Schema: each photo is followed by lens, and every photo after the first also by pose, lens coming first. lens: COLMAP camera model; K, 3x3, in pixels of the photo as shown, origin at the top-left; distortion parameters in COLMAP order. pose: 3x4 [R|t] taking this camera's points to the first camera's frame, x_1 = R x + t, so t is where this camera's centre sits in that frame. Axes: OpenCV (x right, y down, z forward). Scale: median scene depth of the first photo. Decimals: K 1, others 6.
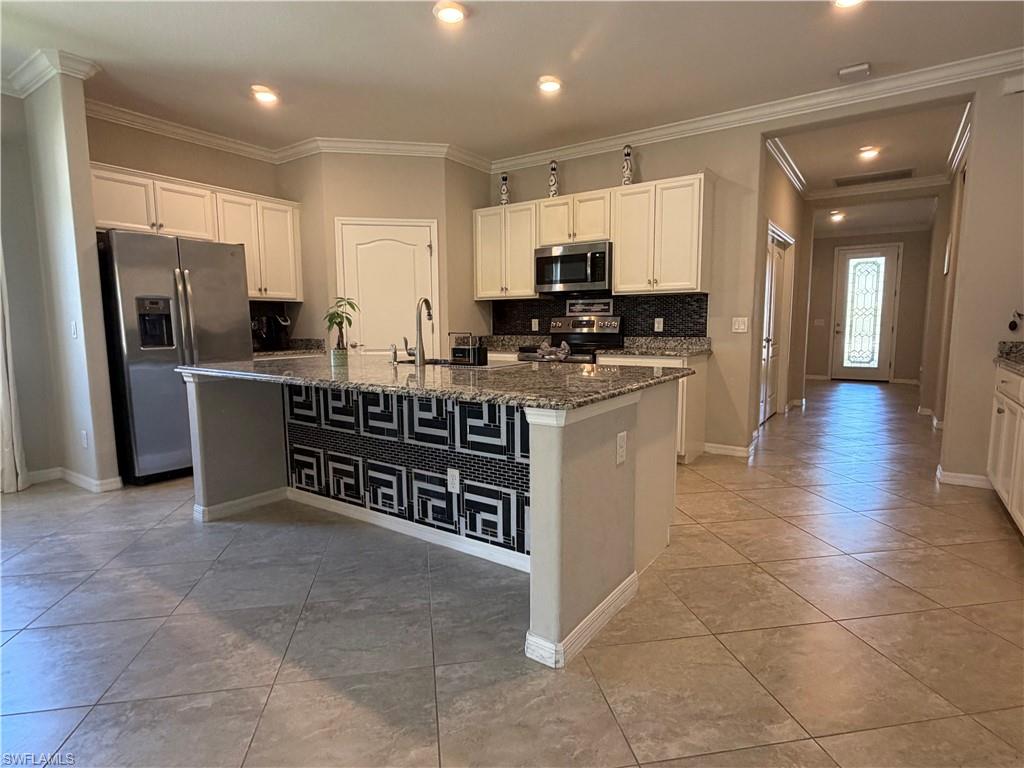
lens RADIAL K [[541.7, 0, 512.0], [0, 541.7, 384.0], [0, 0, 1]] dist [0.000071, -0.000149]
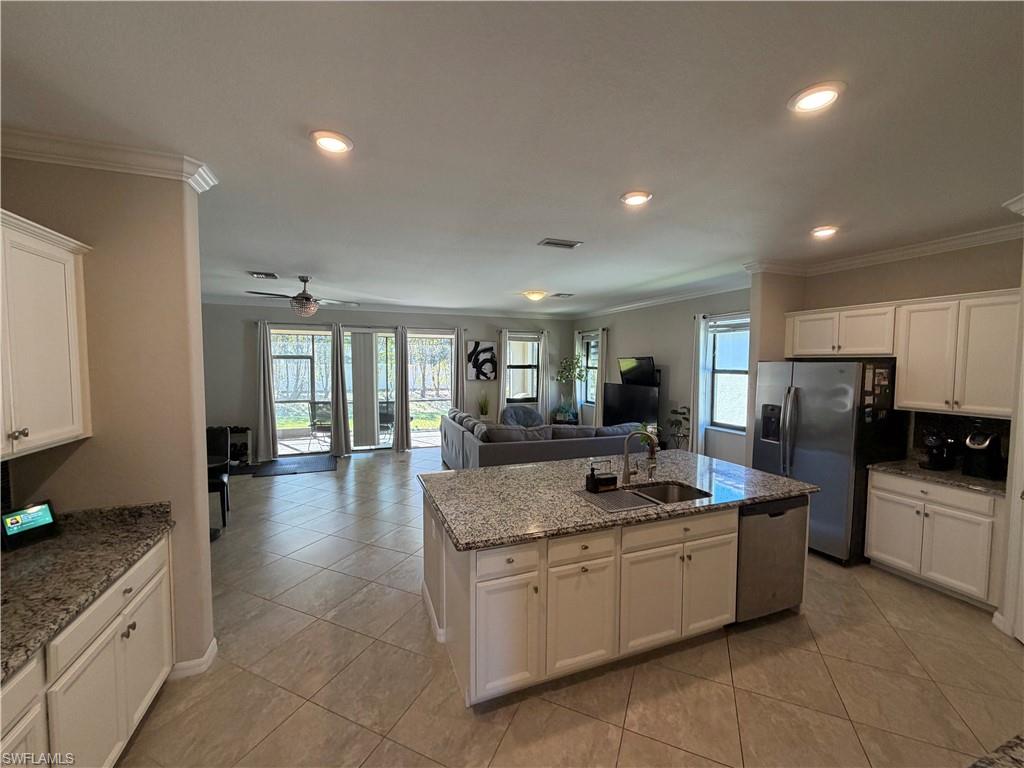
lens RADIAL K [[406.7, 0, 508.8], [0, 406.7, 382.8], [0, 0, 1]] dist [-0.000023, -0.000363]
pose [[-0.565584, 0.047799, -0.823304, 0.551502], [-0.094856, 0.987923, 0.122520, -0.257940], [0.819217, 0.147391, -0.554219, 0.922279]]
